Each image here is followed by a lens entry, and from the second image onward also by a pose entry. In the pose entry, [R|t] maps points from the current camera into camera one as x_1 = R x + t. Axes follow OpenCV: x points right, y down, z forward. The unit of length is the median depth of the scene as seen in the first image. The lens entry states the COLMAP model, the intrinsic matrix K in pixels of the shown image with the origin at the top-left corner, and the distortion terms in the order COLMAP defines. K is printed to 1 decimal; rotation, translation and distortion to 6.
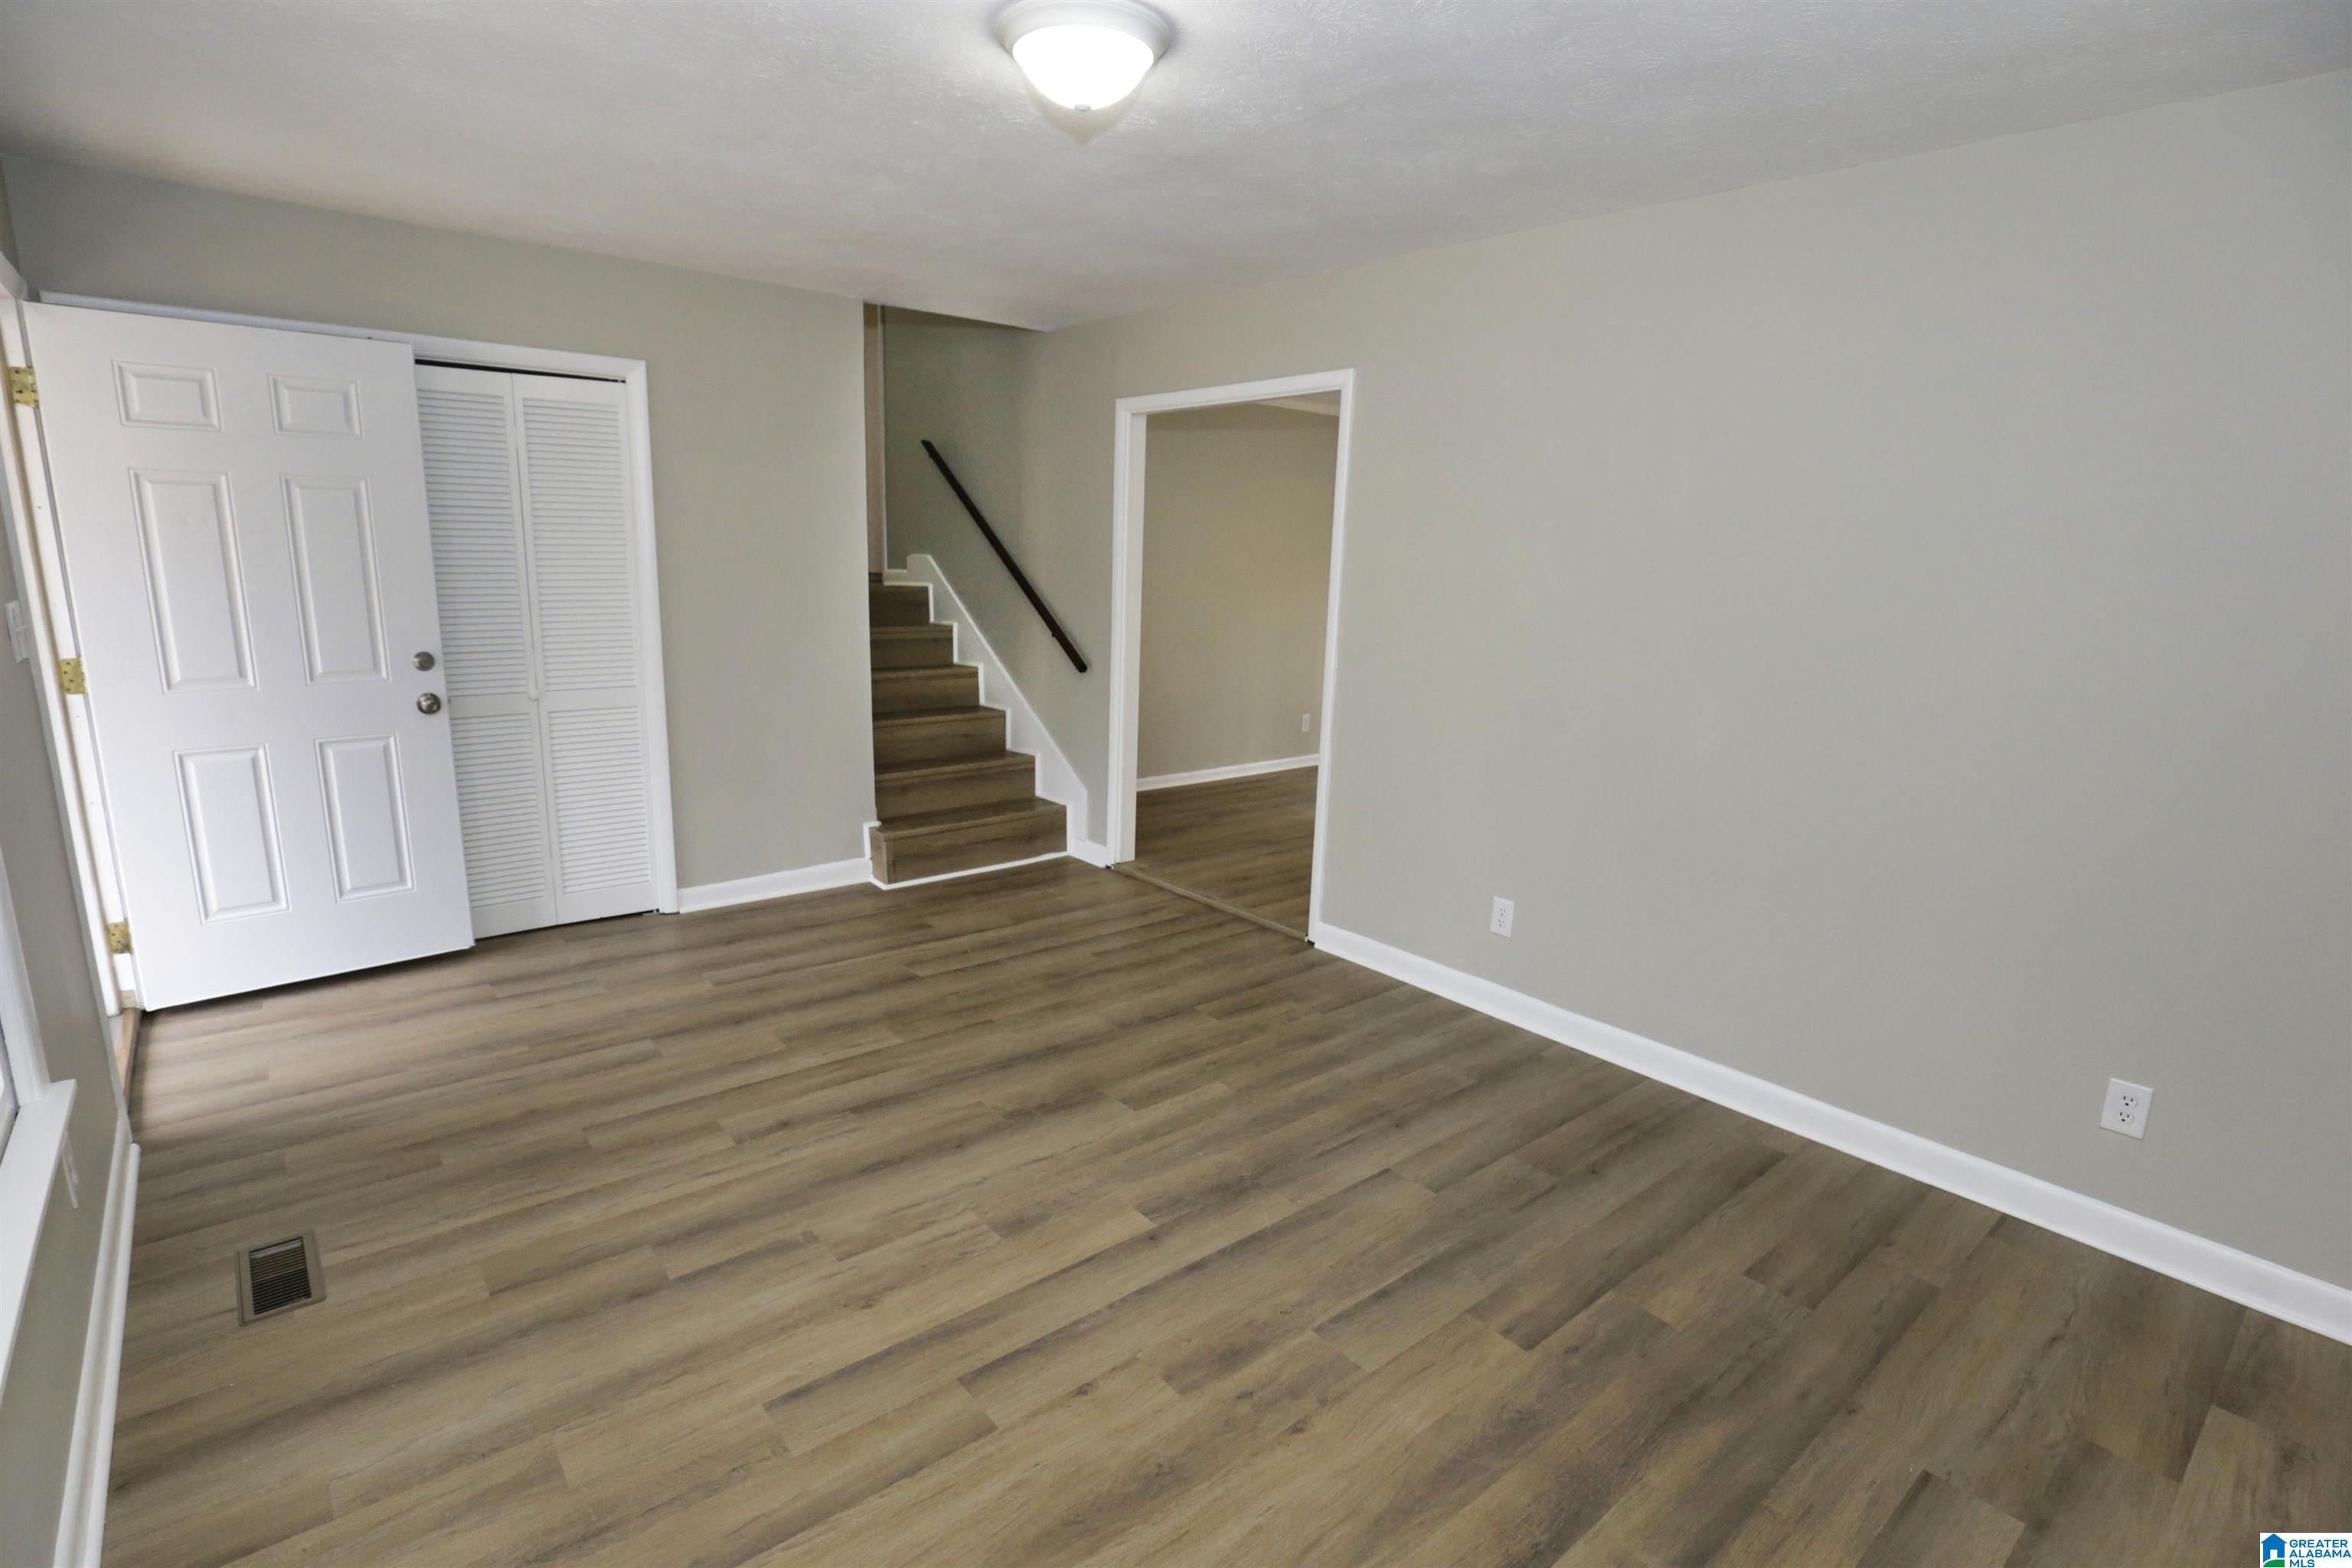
lens RADIAL K [[1089.1, 0, 1197.6], [0, 1089.1, 780.4], [0, 0, 1]] dist [-0.027469, 0.001252]
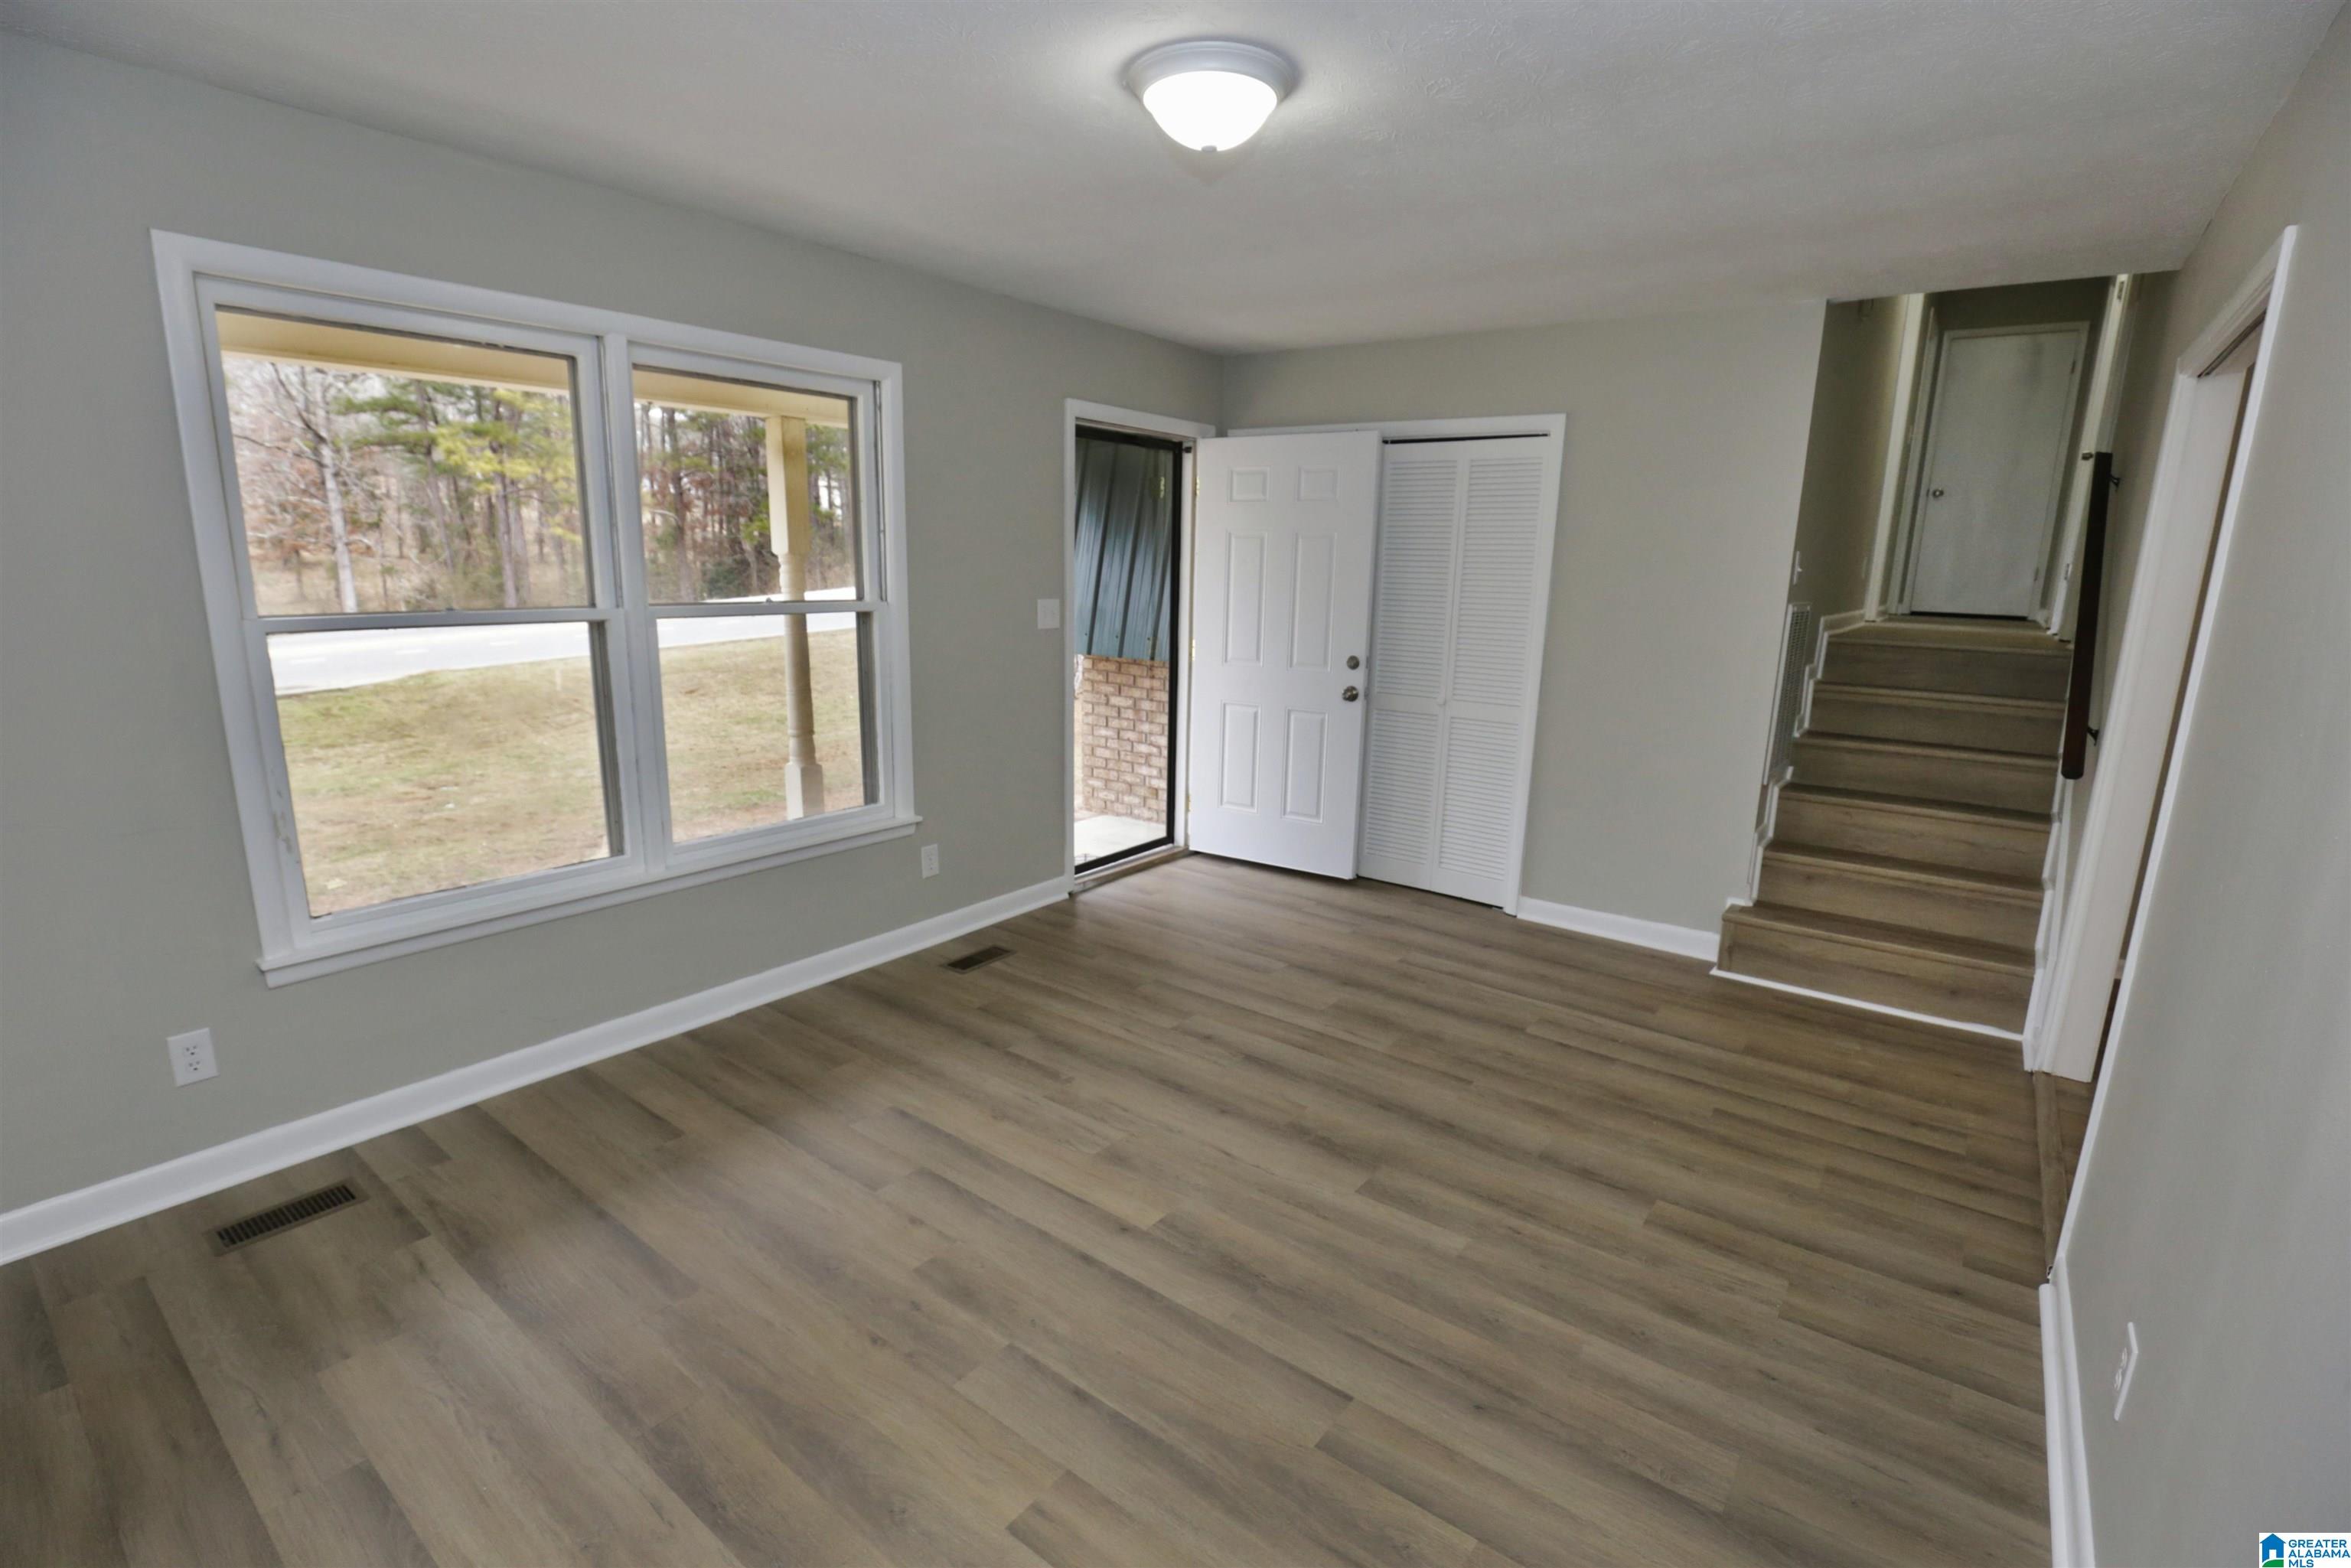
lens RADIAL K [[1088.6, 0, 1188.2], [0, 1088.6, 793.9], [0, 0, 1]] dist [-0.027469, 0.001252]
pose [[0.232103, 0.182005, -0.955512, 0.577672], [-0.220097, 0.966686, 0.130670, -0.083535], [0.947463, 0.179976, 0.264429, 0.463298]]
